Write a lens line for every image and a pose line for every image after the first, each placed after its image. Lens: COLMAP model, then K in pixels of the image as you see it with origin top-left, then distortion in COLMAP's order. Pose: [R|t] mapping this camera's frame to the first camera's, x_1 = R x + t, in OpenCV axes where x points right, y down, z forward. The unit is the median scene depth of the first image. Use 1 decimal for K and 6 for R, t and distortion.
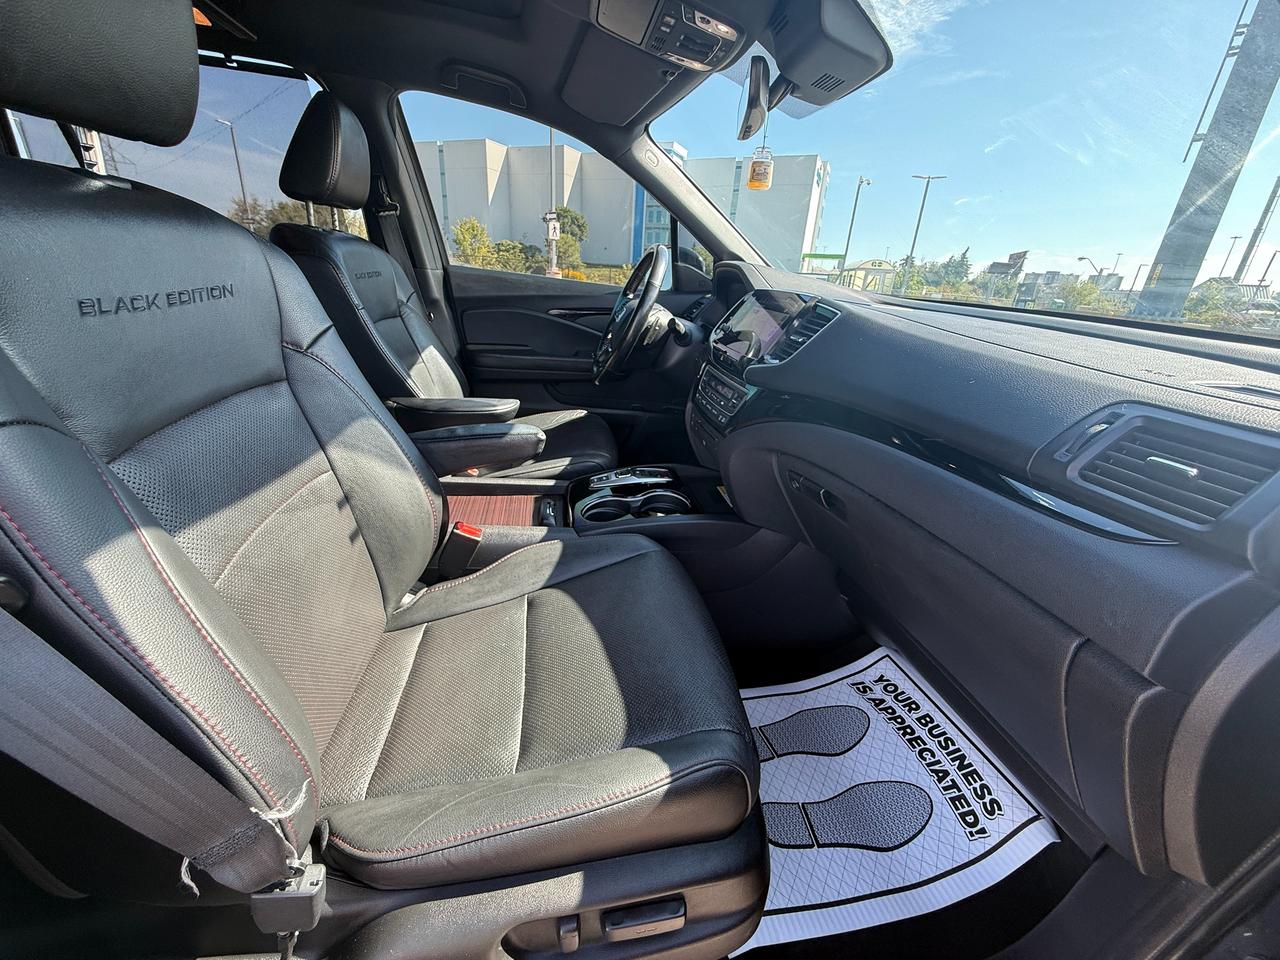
lens RADIAL K [[518.4, 0, 641.4], [0, 518.4, 476.9], [0, 0, 1]] dist [0.005409, -0.000002]
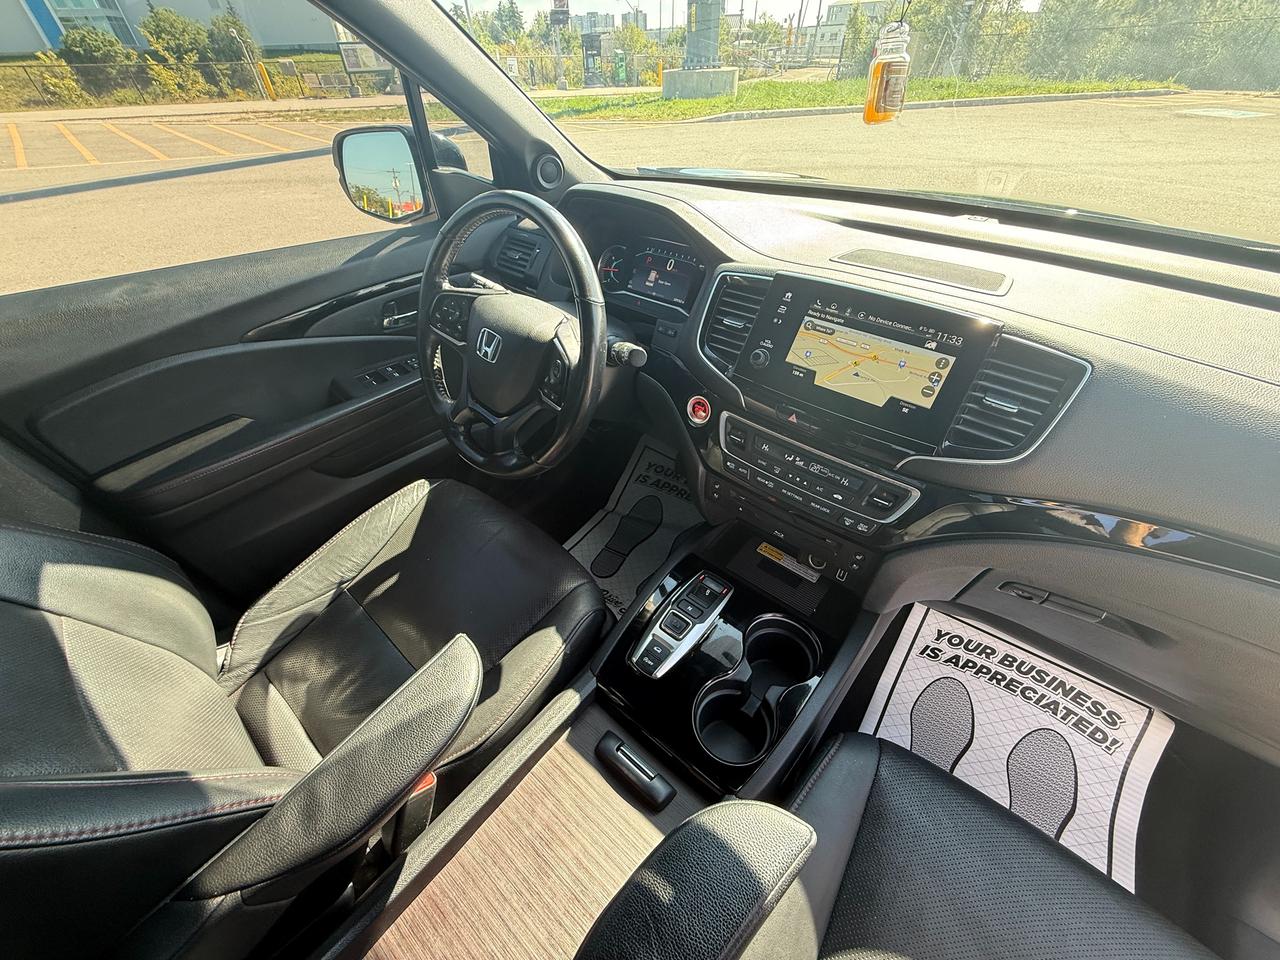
lens RADIAL K [[512.0, 0, 645.2], [0, 512.0, 480.8], [0, 0, 1]] dist [0.006457, 0.000363]
pose [[0.756075, -0.479405, 0.445557, -0.329436], [0.302834, 0.859771, 0.411200, -0.541221], [-0.580208, -0.175968, 0.795232, 0.697853]]
